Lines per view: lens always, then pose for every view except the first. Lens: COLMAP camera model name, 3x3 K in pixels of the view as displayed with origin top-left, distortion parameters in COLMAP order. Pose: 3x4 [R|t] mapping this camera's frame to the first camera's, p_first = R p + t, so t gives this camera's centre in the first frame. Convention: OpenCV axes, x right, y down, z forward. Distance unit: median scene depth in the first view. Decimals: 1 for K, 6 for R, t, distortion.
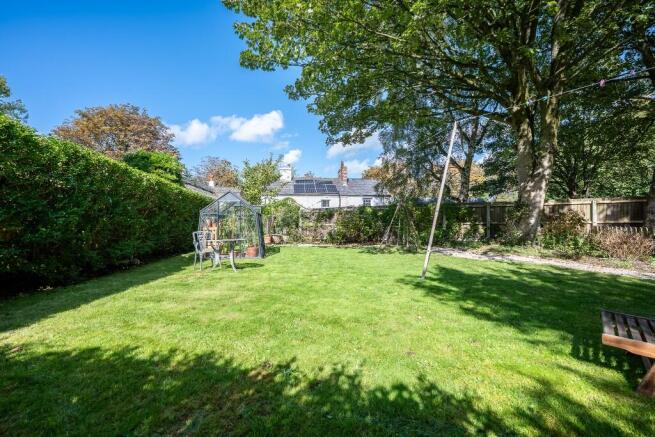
lens RADIAL K [[259.5, 0, 326.5], [0, 259.5, 220.2], [0, 0, 1]] dist [-0.000535, -0.000088]
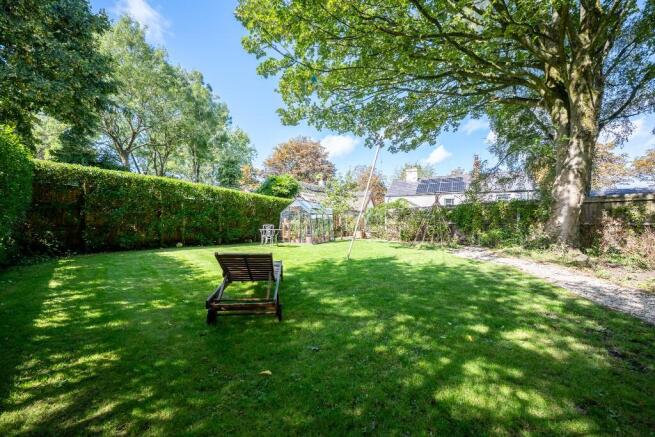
lens RADIAL K [[259.5, 0, 326.5], [0, 259.5, 220.2], [0, 0, 1]] dist [-0.000535, -0.000088]
pose [[0.802444, -0.002638, -0.596722, 0.686646], [0.006481, 0.999970, 0.004295, -0.007297], [0.596692, -0.007313, 0.802437, -0.128437]]
